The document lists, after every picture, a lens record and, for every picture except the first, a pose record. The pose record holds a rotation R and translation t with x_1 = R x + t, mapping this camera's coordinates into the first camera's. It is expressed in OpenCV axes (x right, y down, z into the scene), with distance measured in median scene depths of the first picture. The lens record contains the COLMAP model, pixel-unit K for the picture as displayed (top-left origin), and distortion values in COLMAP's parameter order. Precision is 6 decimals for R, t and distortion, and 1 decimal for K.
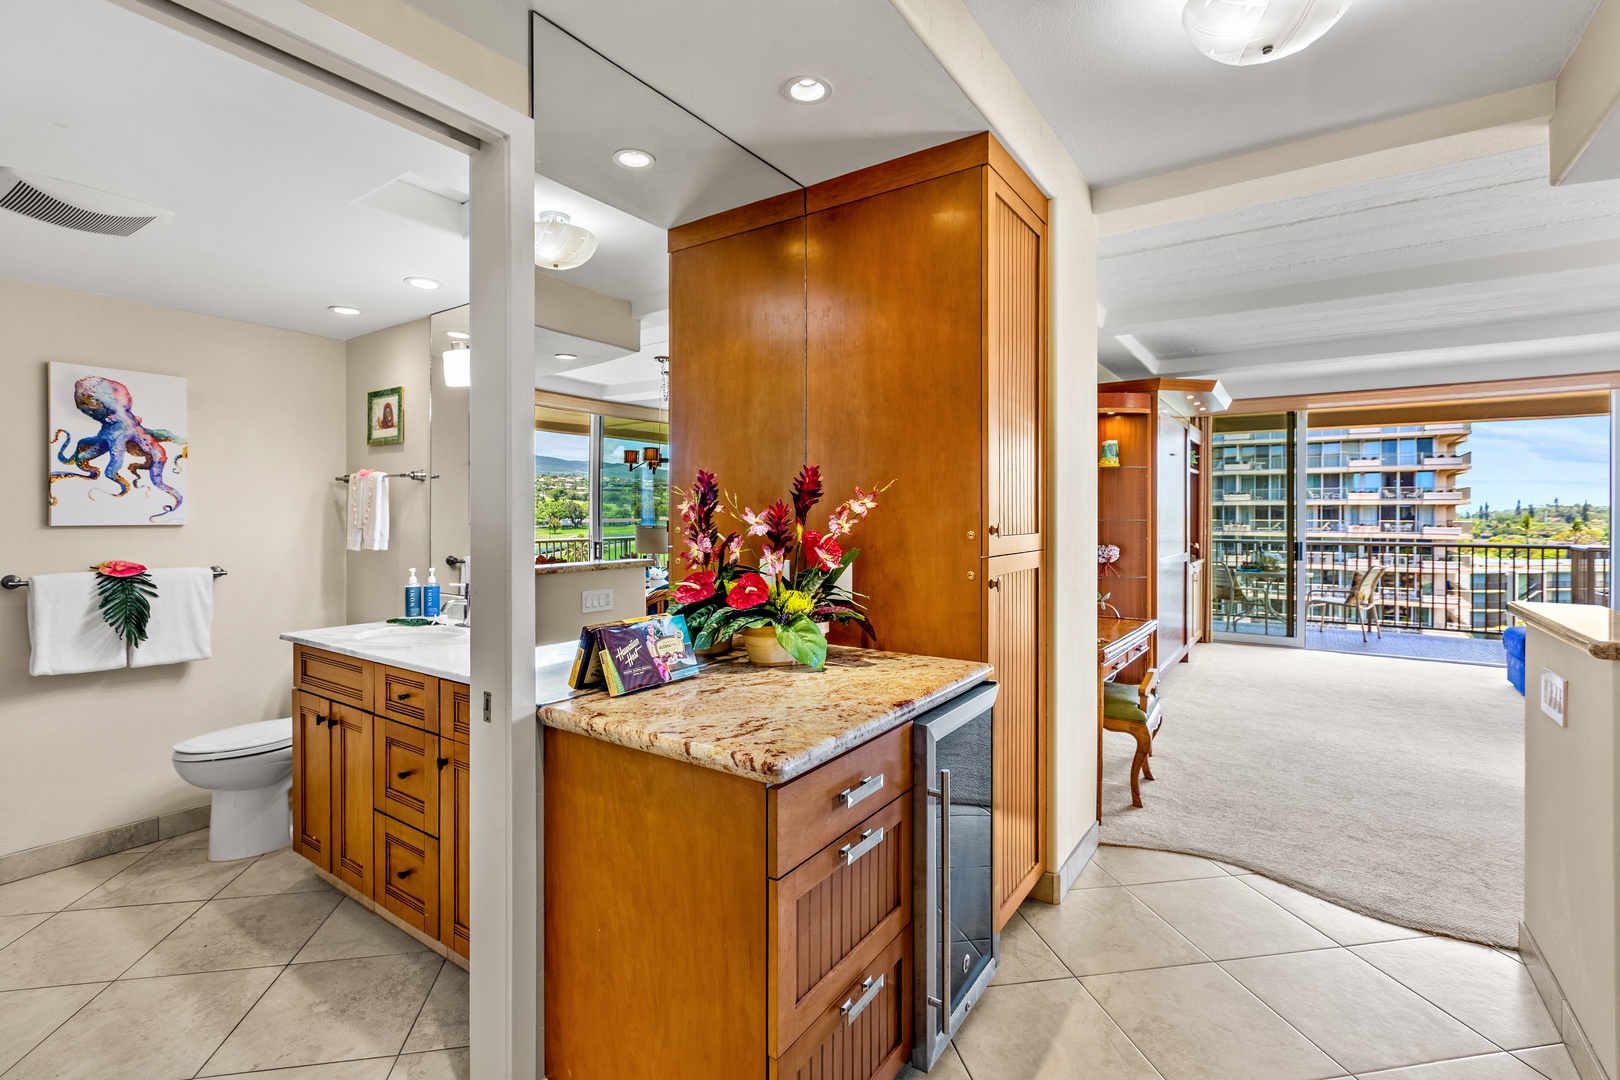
lens RADIAL K [[739.3, 0, 829.6], [0, 739.3, 494.8], [0, 0, 1]] dist [-0.003585, -0.002542]
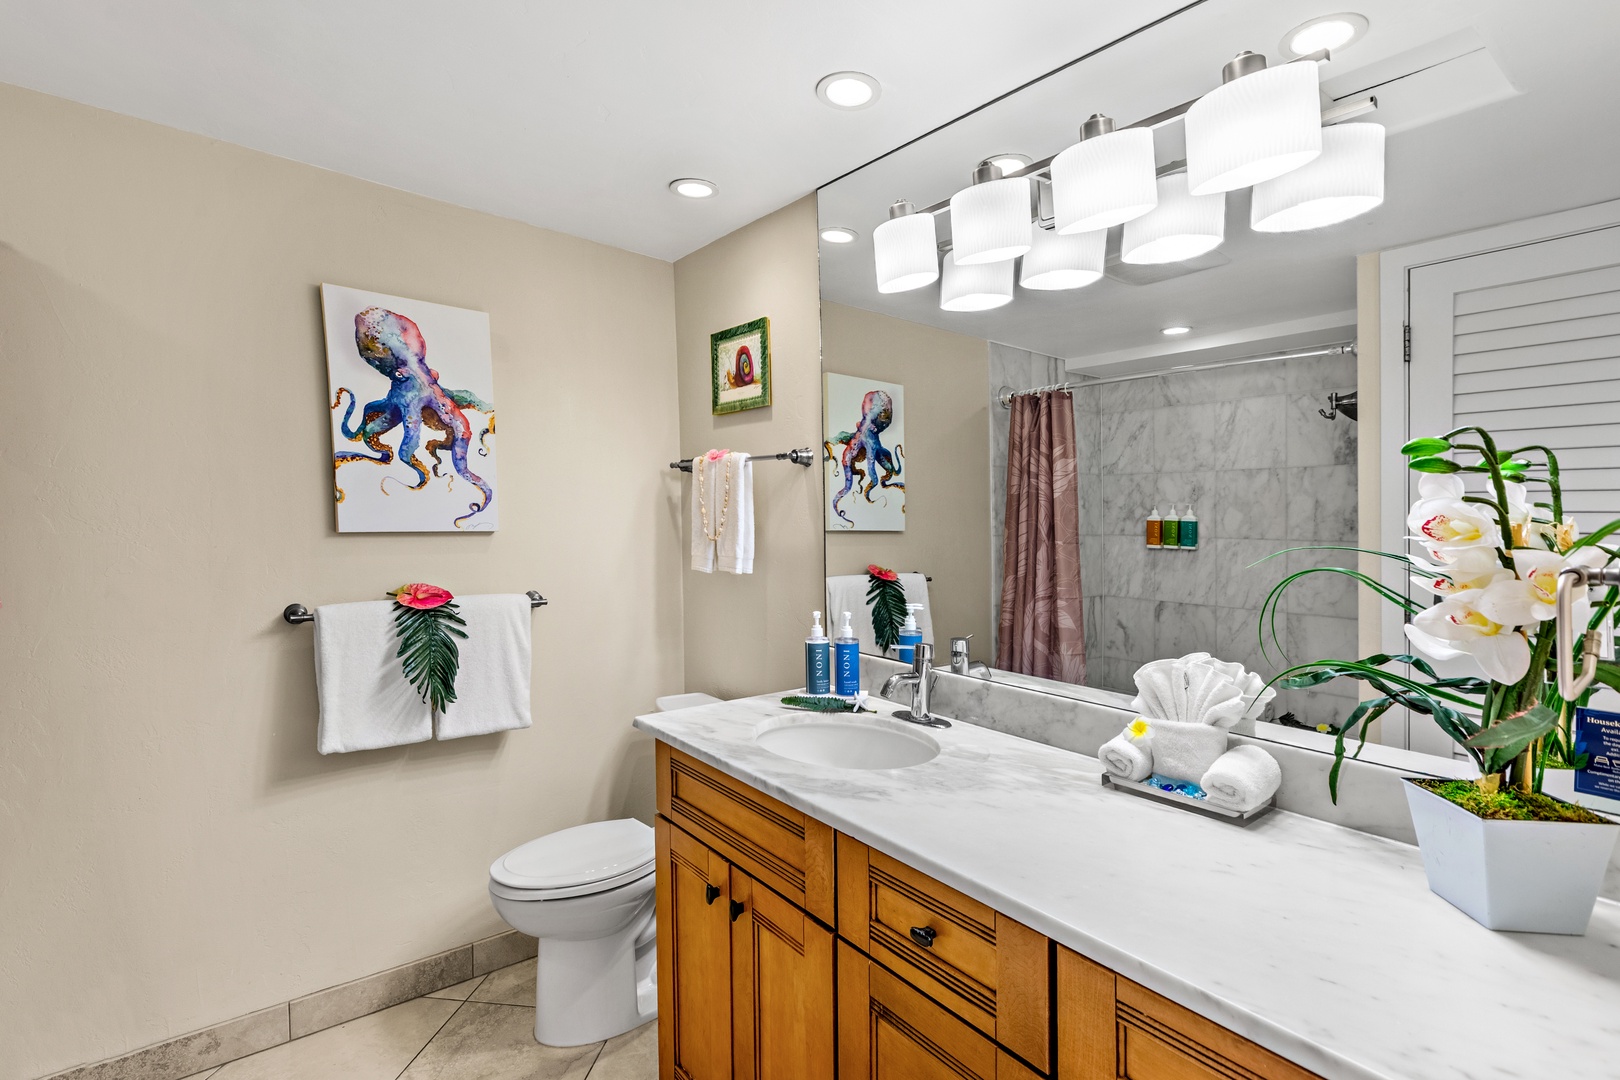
lens RADIAL K [[739.3, 0, 763.5], [0, 739.3, 558.9], [0, 0, 1]] dist [-0.003585, -0.002542]
pose [[0.937849, 0.030318, -0.345717, -0.423530], [-0.001385, 0.996496, 0.083633, 0.008923], [0.347041, -0.077956, 0.934604, 0.463917]]
